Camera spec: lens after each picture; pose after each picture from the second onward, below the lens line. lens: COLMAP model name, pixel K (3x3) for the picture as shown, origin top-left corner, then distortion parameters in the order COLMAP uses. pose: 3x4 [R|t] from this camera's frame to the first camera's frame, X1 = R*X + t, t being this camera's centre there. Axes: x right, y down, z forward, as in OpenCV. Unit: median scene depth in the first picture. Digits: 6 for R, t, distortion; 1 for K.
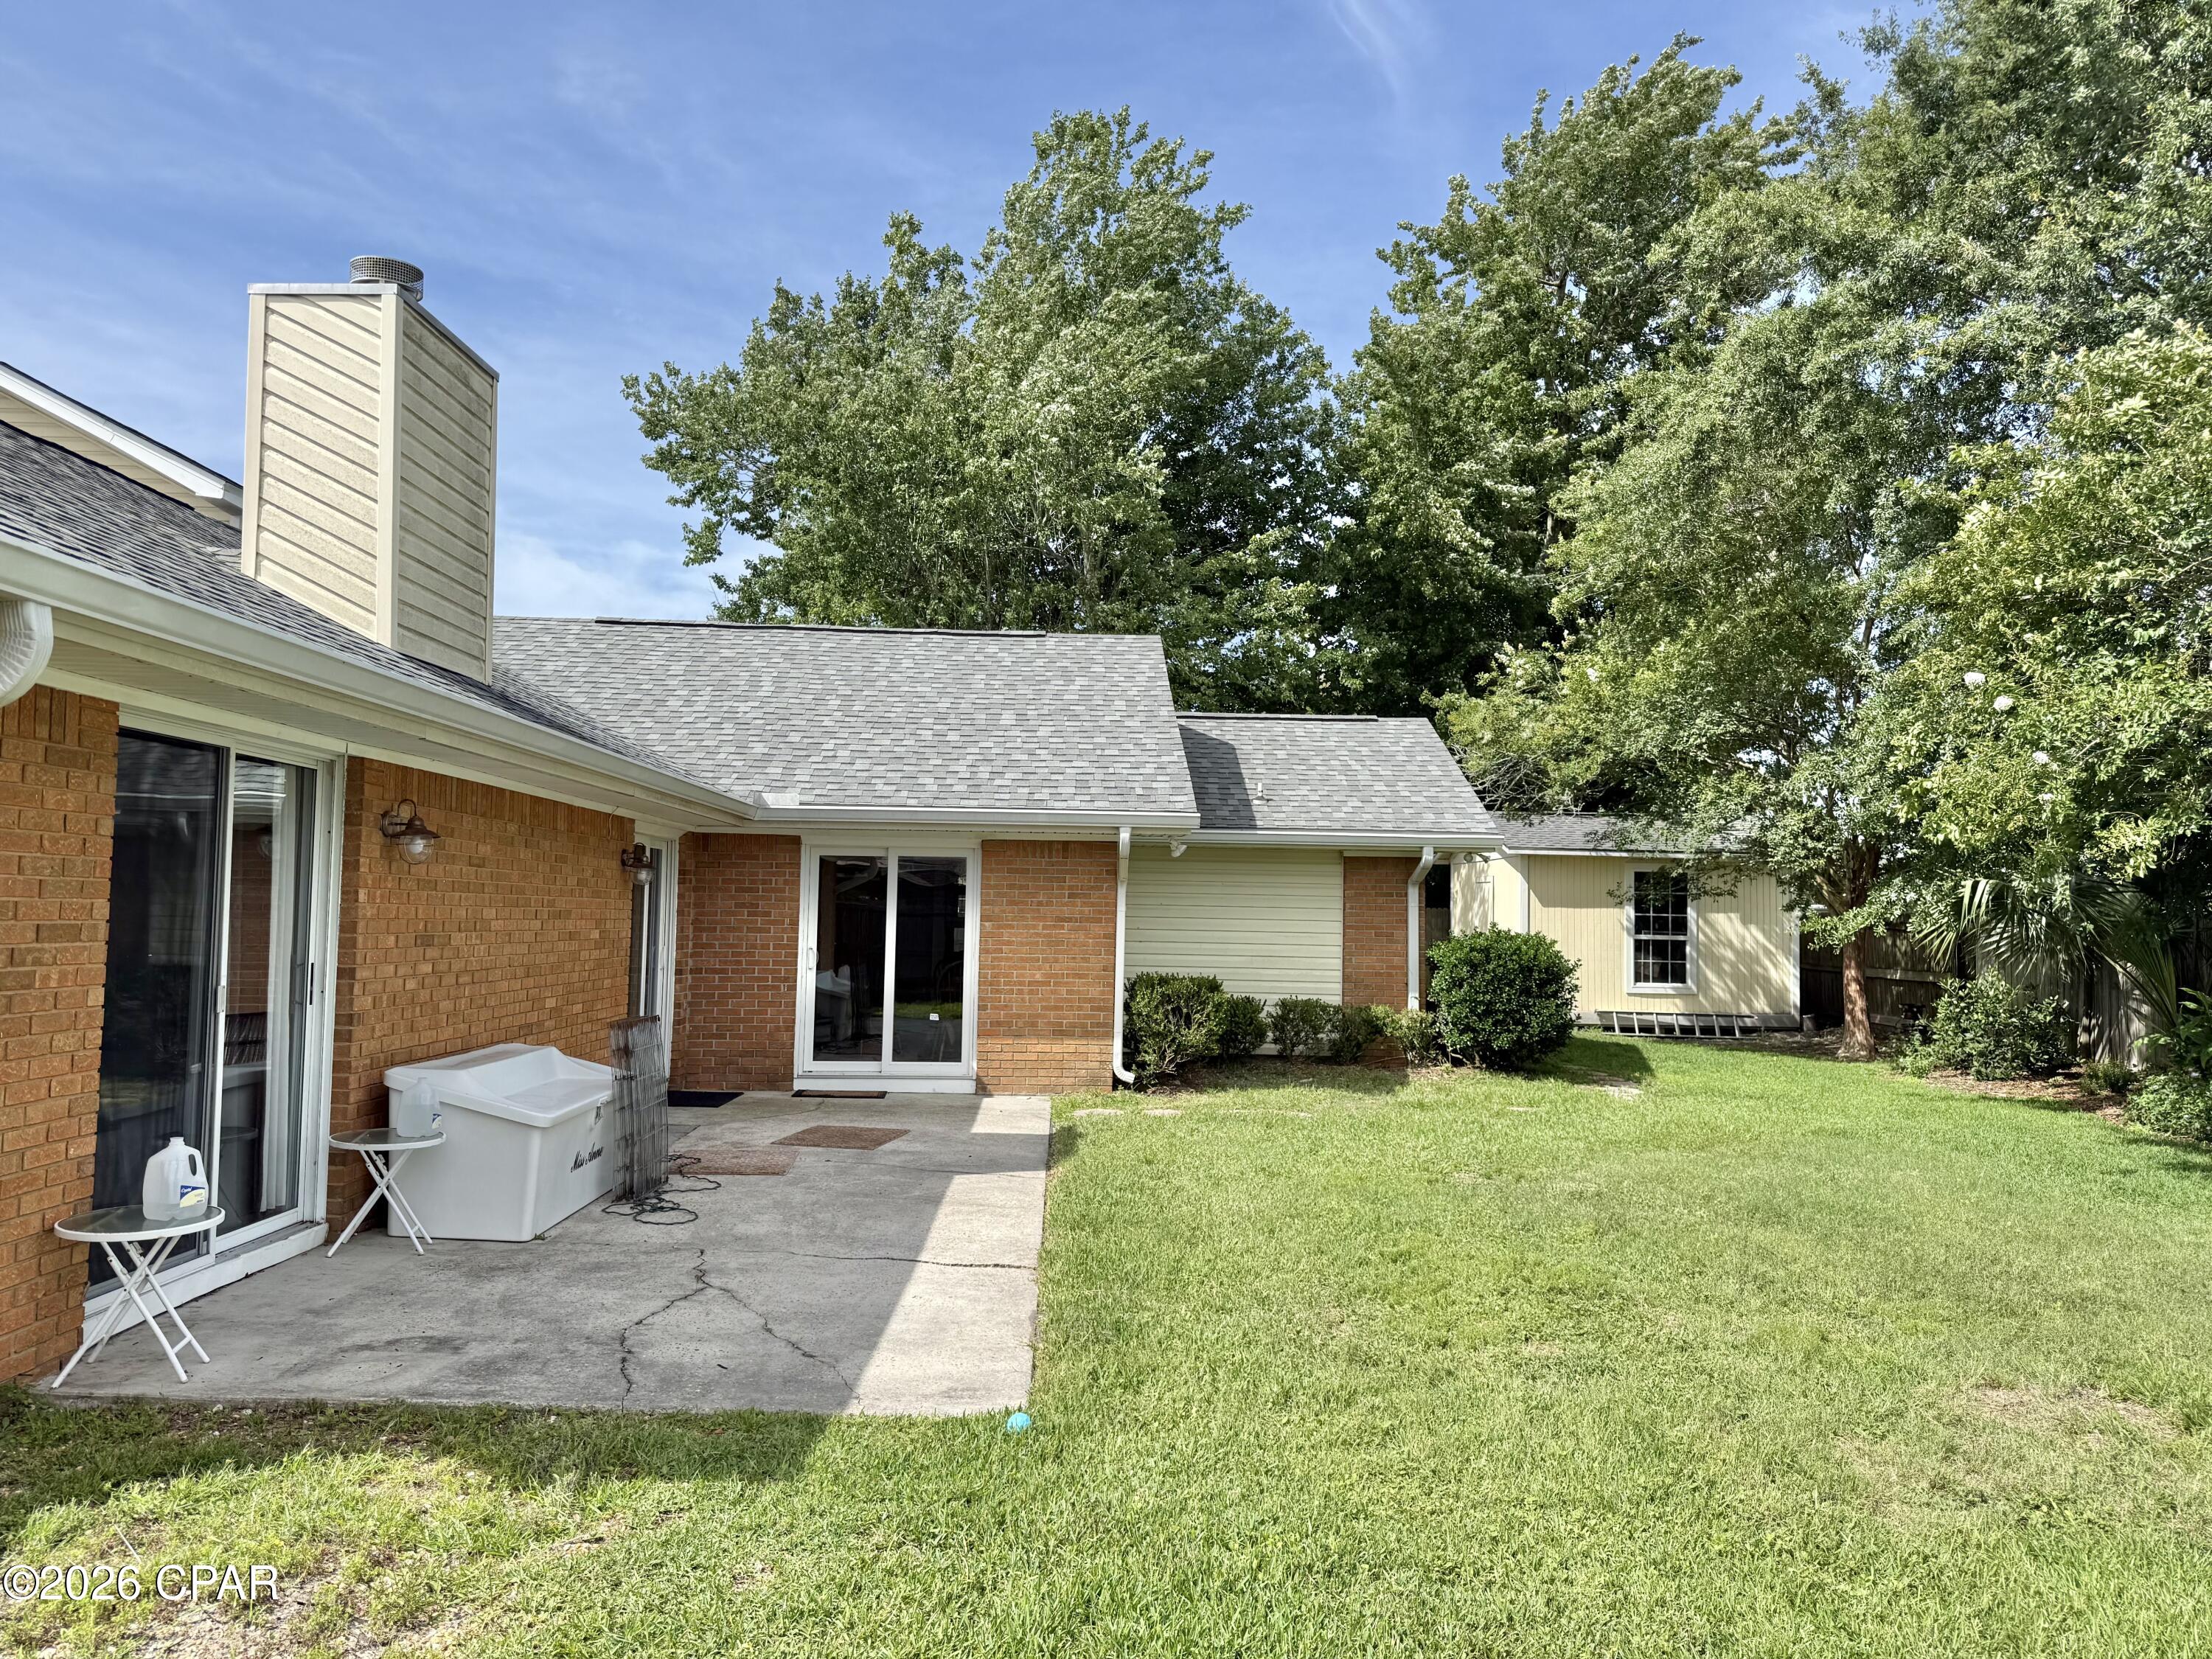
lens RADIAL K [[1561.8, 0, 1107.3], [0, 1561.8, 835.8], [0, 0, 1]] dist [0.132483, -0.202074]
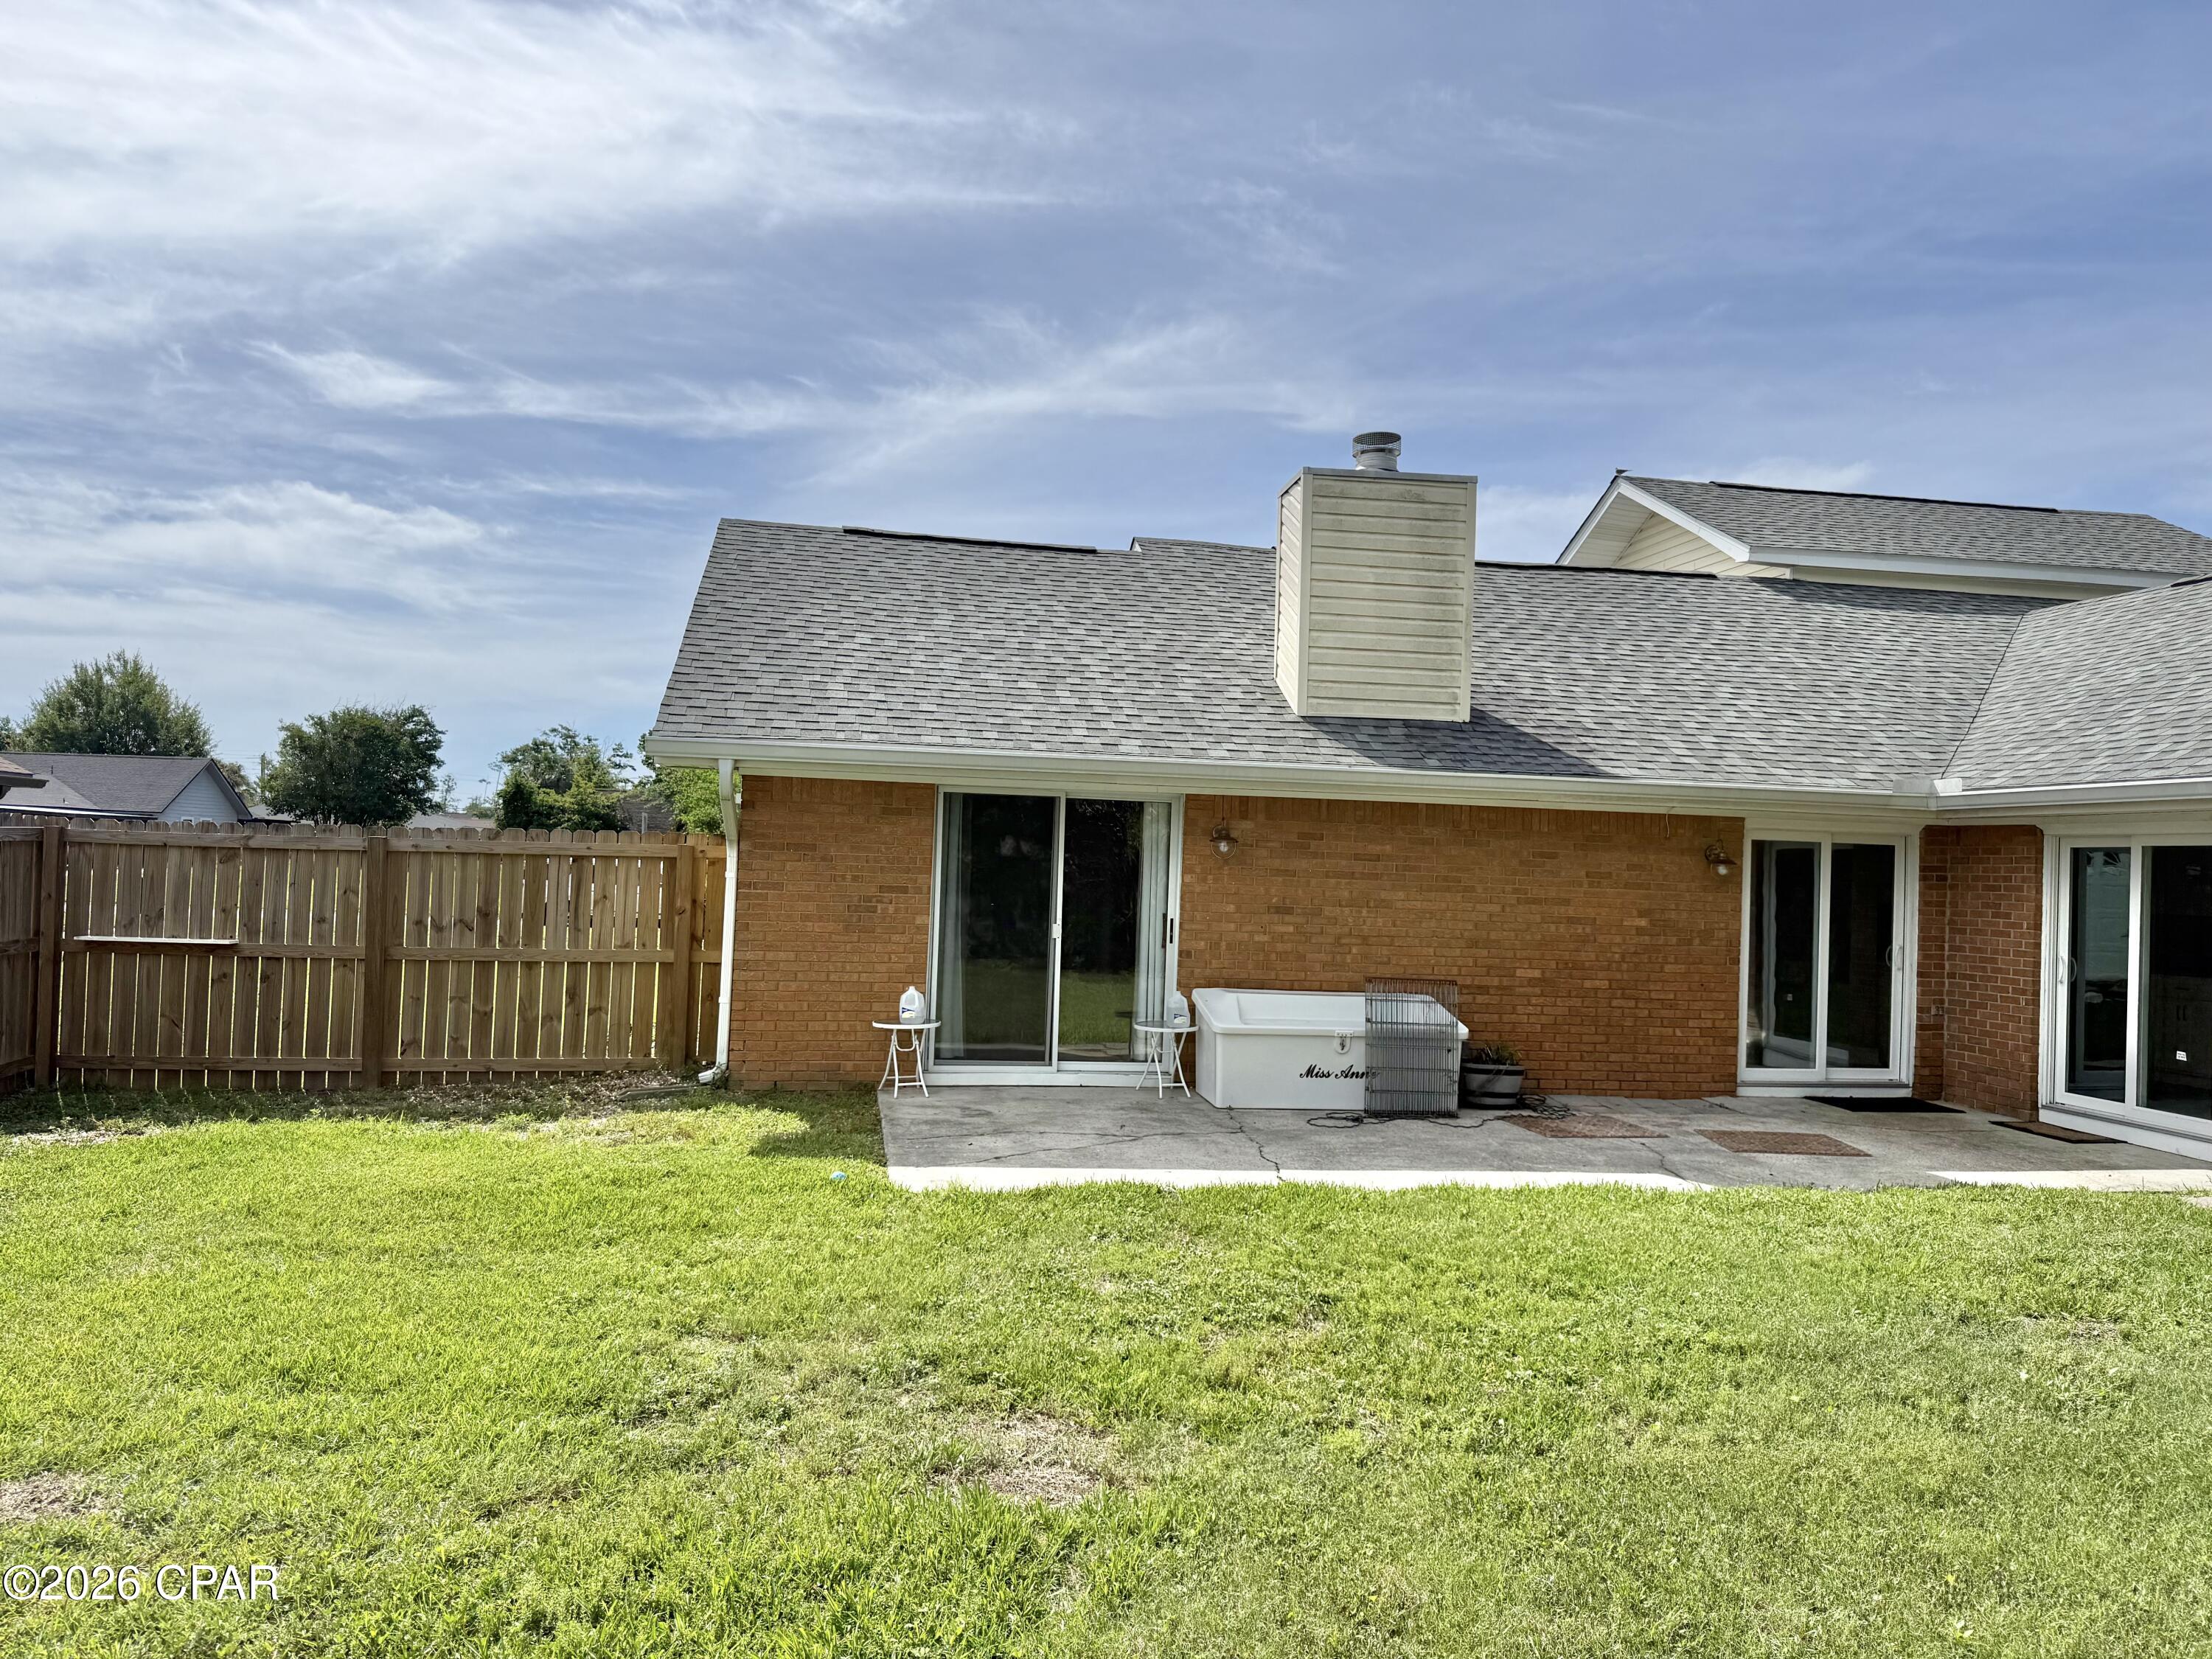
lens RADIAL K [[1561.8, 0, 1107.3], [0, 1561.8, 835.8], [0, 0, 1]] dist [0.132483, -0.202074]
pose [[0.143319, -0.030906, -0.989194, 0.589601], [0.020162, 0.999396, -0.028303, 0.020101], [0.989471, -0.015888, 0.143855, 0.373319]]
